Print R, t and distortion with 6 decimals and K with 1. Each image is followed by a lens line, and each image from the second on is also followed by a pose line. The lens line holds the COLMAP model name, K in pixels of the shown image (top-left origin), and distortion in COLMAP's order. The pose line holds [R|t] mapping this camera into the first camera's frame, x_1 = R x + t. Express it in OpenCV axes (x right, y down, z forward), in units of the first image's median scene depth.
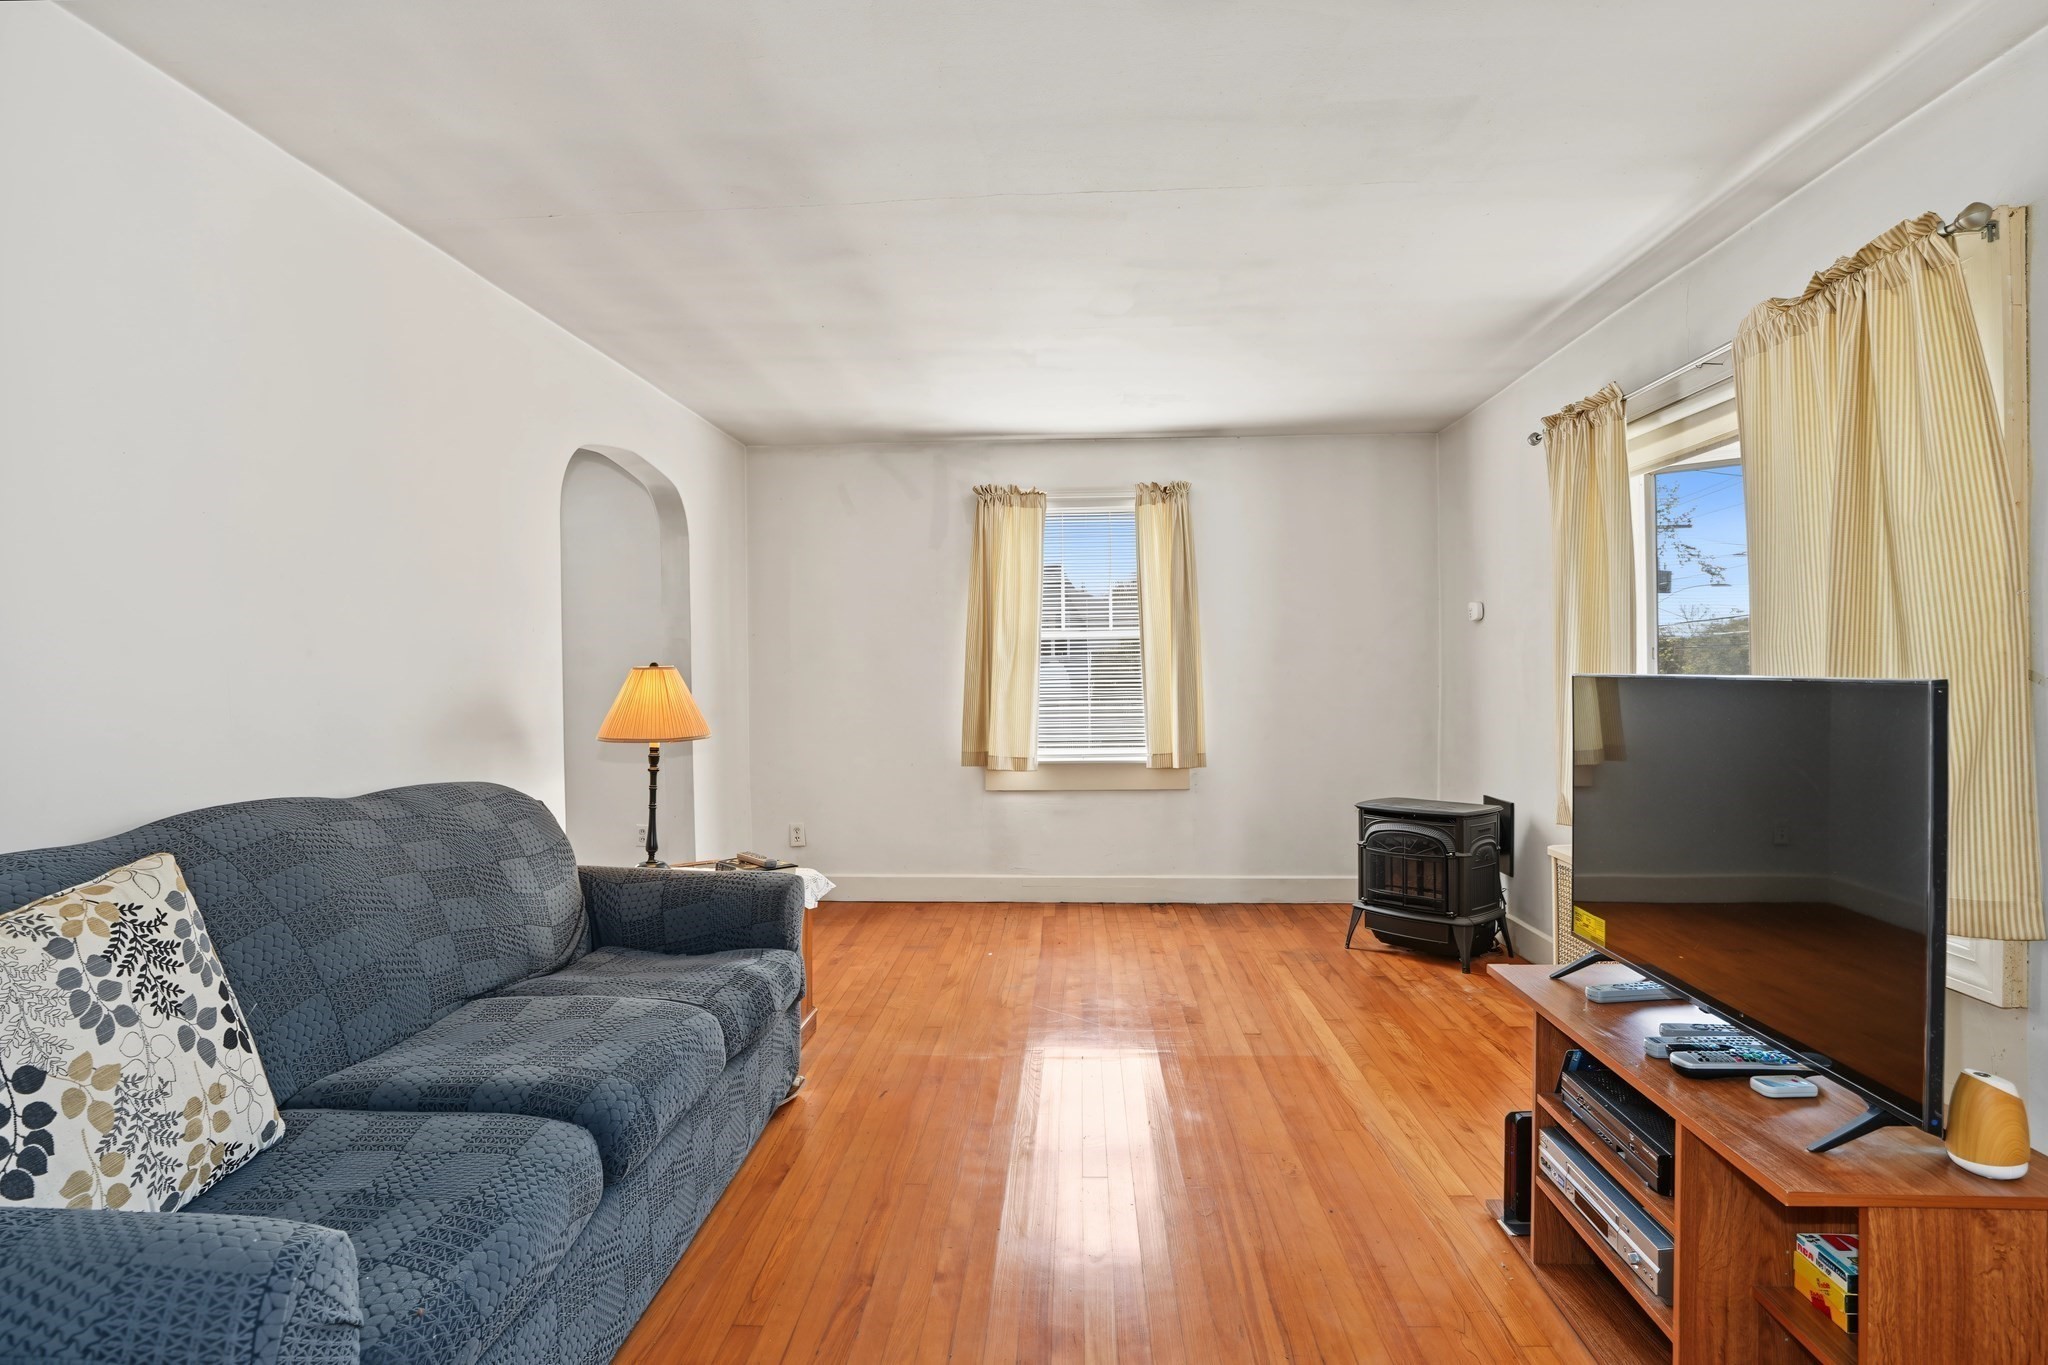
lens RADIAL K [[1104.9, 0, 1023.4], [0, 1104.9, 664.3], [0, 0, 1]] dist [-0.045189, 0.000338]
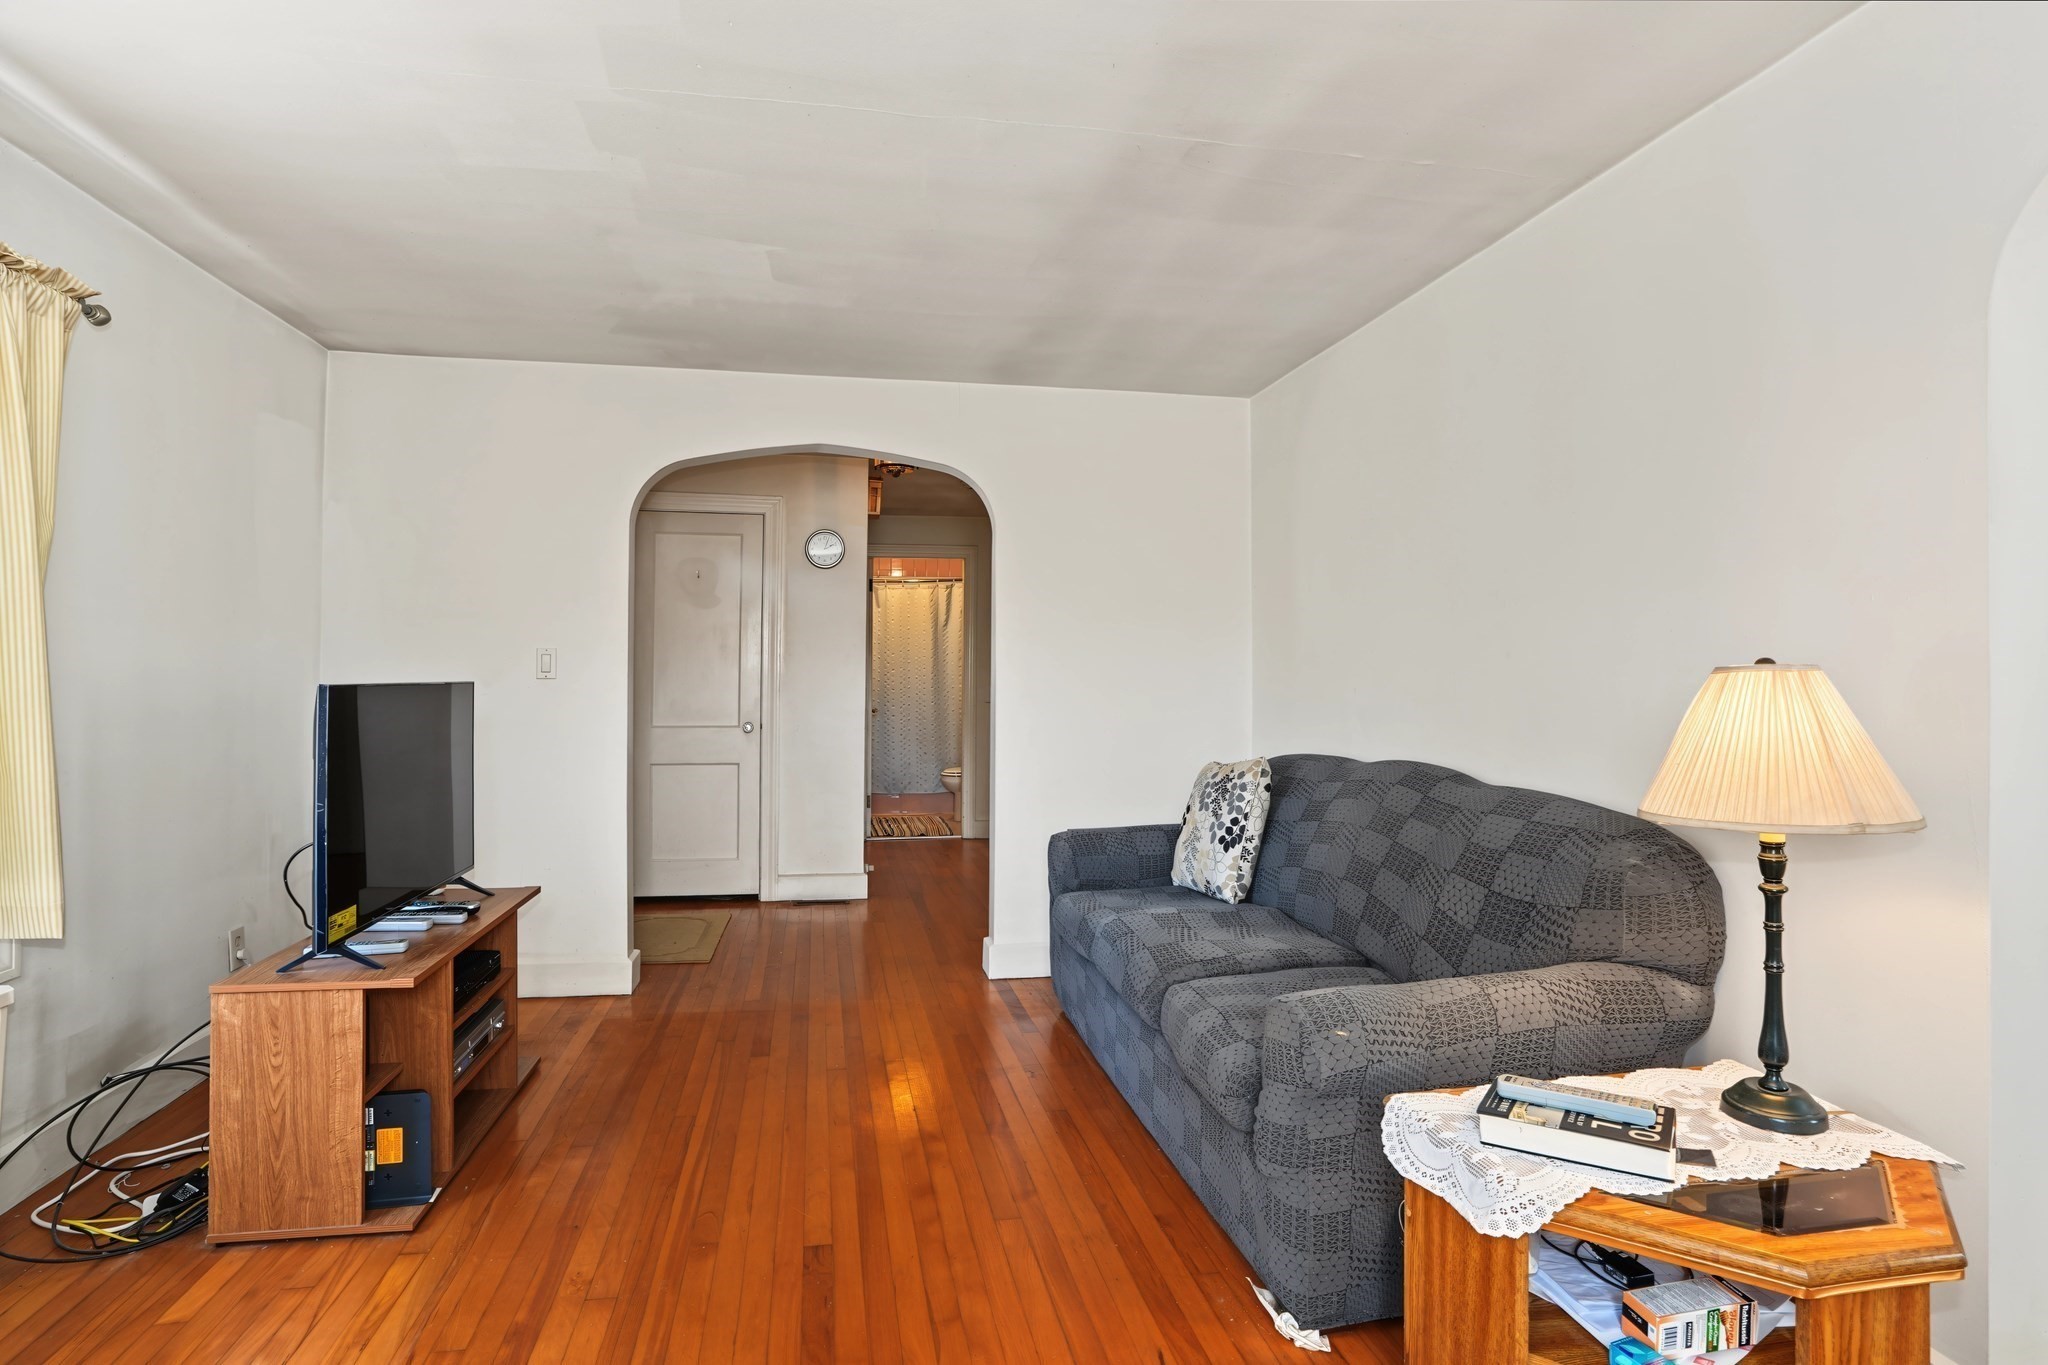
lens RADIAL K [[1060.3, 0, 994.0], [0, 1060.3, 676.1], [0, 0, 1]] dist [-0.000705, -0.000343]
pose [[-0.977836, 0.008201, -0.209210, 0.094093], [0.007913, 0.999966, 0.002215, 0.004742], [0.209221, 0.000511, -0.977868, 1.733561]]
